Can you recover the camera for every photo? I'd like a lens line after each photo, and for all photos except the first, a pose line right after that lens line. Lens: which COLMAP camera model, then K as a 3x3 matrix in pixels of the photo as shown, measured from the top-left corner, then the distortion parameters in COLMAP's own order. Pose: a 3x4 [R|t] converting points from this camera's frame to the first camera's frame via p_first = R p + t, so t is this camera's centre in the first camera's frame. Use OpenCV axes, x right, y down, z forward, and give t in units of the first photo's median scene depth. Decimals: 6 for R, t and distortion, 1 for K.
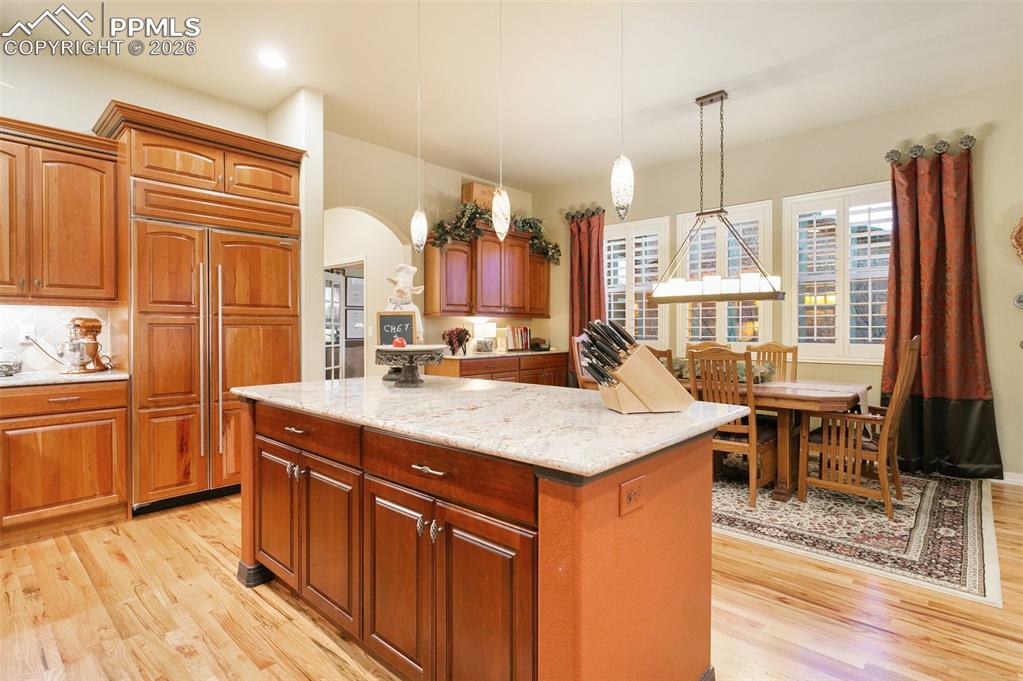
lens RADIAL K [[511.7, 0, 501.7], [0, 511.7, 335.9], [0, 0, 1]] dist [-0.002487, 0.000698]
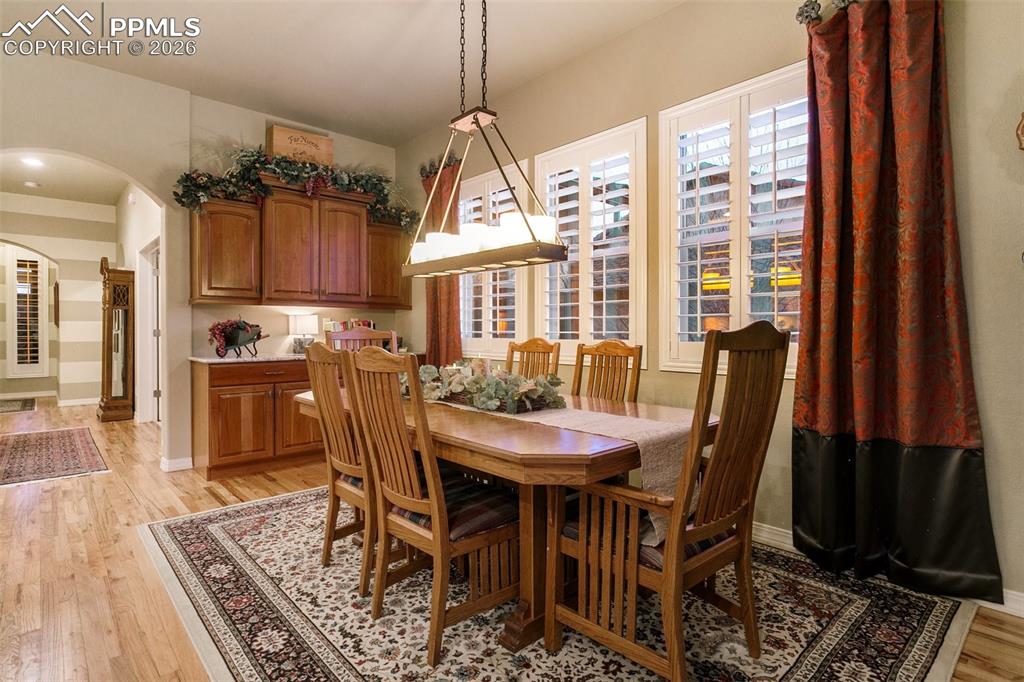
lens RADIAL K [[512.2, 0, 510.7], [0, 512.2, 338.6], [0, 0, 1]] dist [-0.002487, 0.000698]
pose [[0.996190, 0.001636, -0.087198, 0.509939], [-0.001632, 0.999999, 0.000117, 0.012892], [0.087198, 0.000026, 0.996191, 0.423994]]
